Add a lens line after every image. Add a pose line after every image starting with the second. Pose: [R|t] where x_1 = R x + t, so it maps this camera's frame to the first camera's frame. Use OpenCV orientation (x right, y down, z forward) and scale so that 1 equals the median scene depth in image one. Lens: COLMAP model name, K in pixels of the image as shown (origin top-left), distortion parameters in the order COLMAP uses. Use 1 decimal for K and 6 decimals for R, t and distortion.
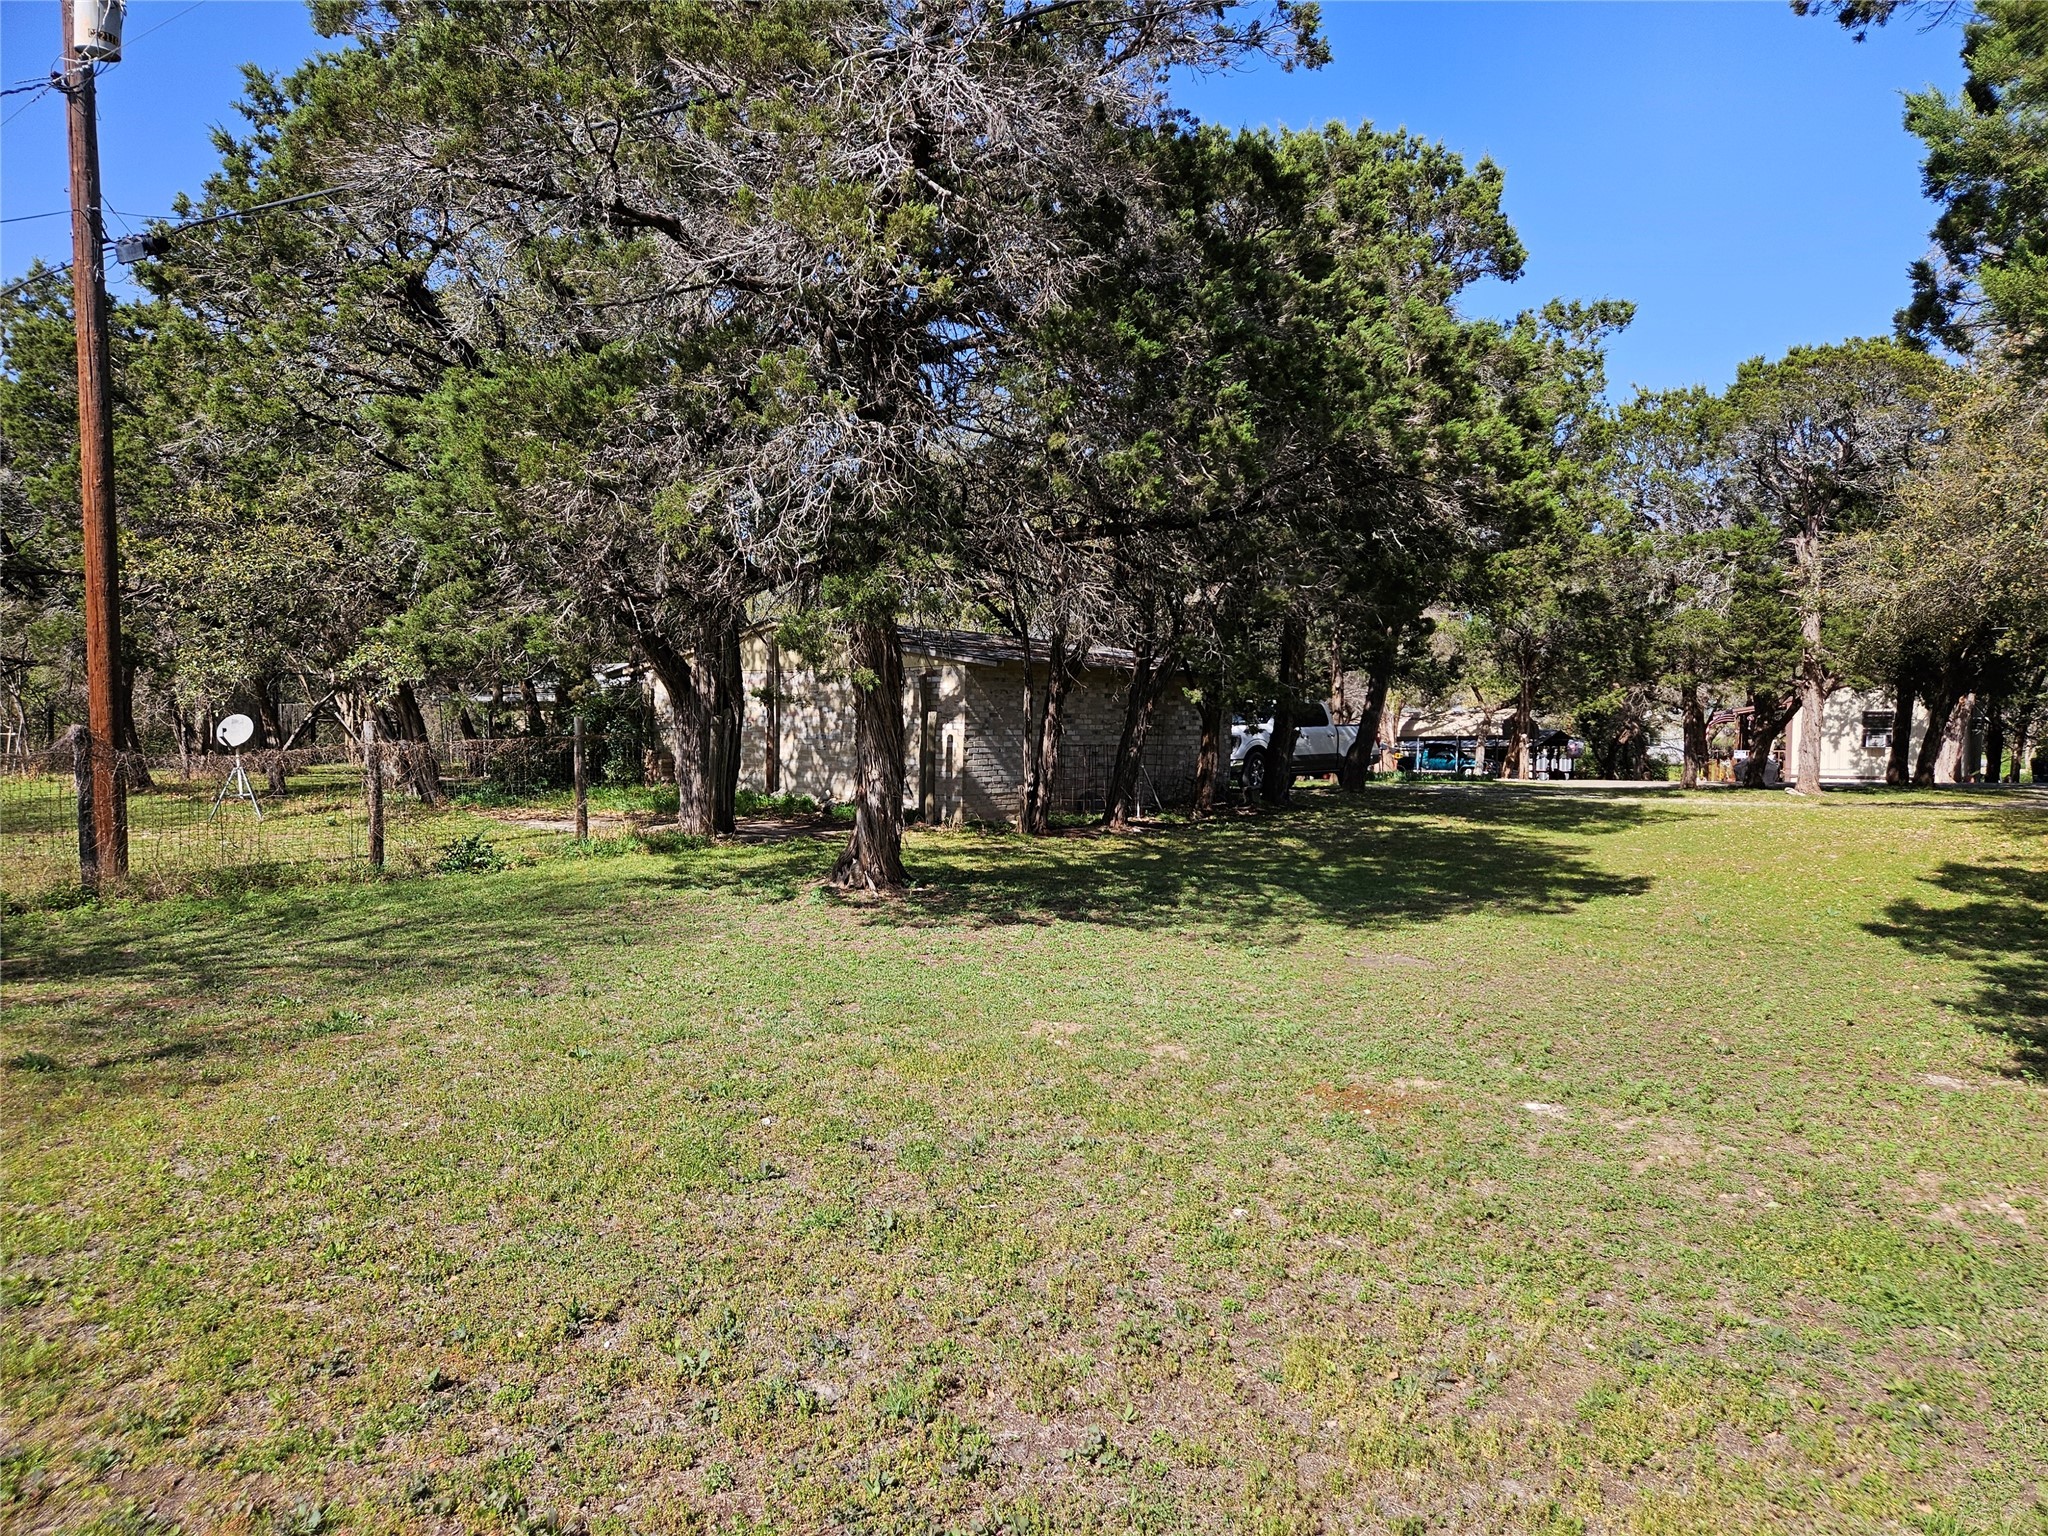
lens RADIAL K [[1363.3, 0, 1017.6], [0, 1363.3, 787.4], [0, 0, 1]] dist [0.078904, -0.068862]
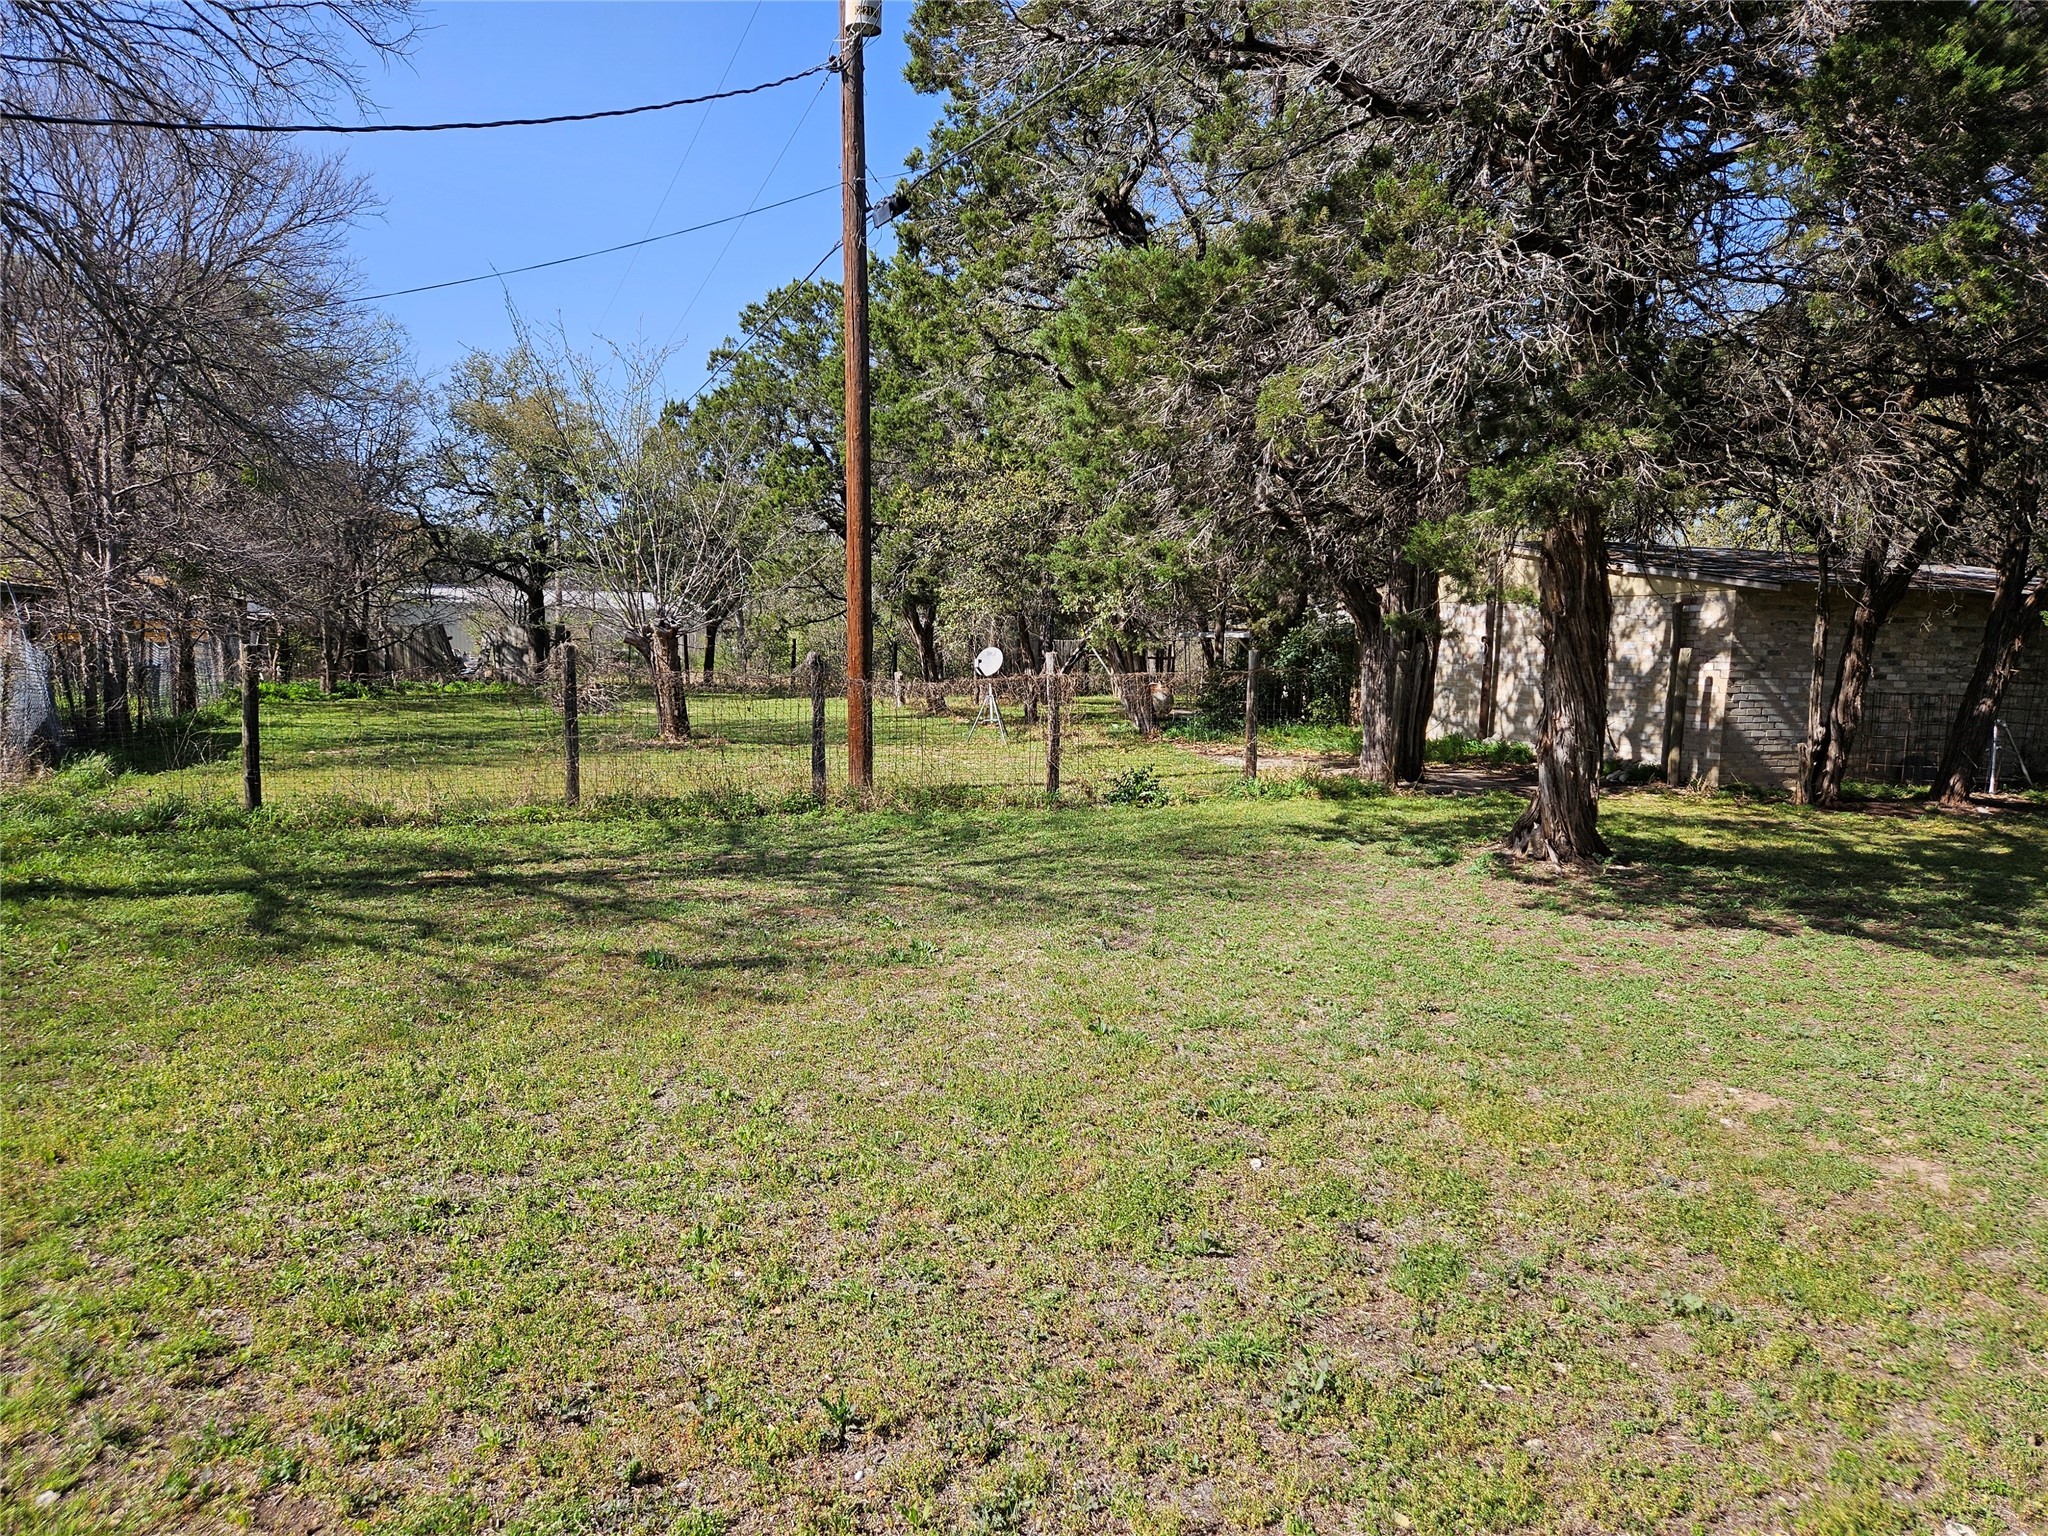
lens RADIAL K [[1363.3, 0, 1027.2], [0, 1363.3, 791.7], [0, 0, 1]] dist [0.078904, -0.068862]
pose [[0.857997, 0.064546, -0.509582, 0.039364], [-0.040662, 0.997495, 0.057882, -0.002477], [0.512042, -0.028942, 0.858473, 0.123484]]
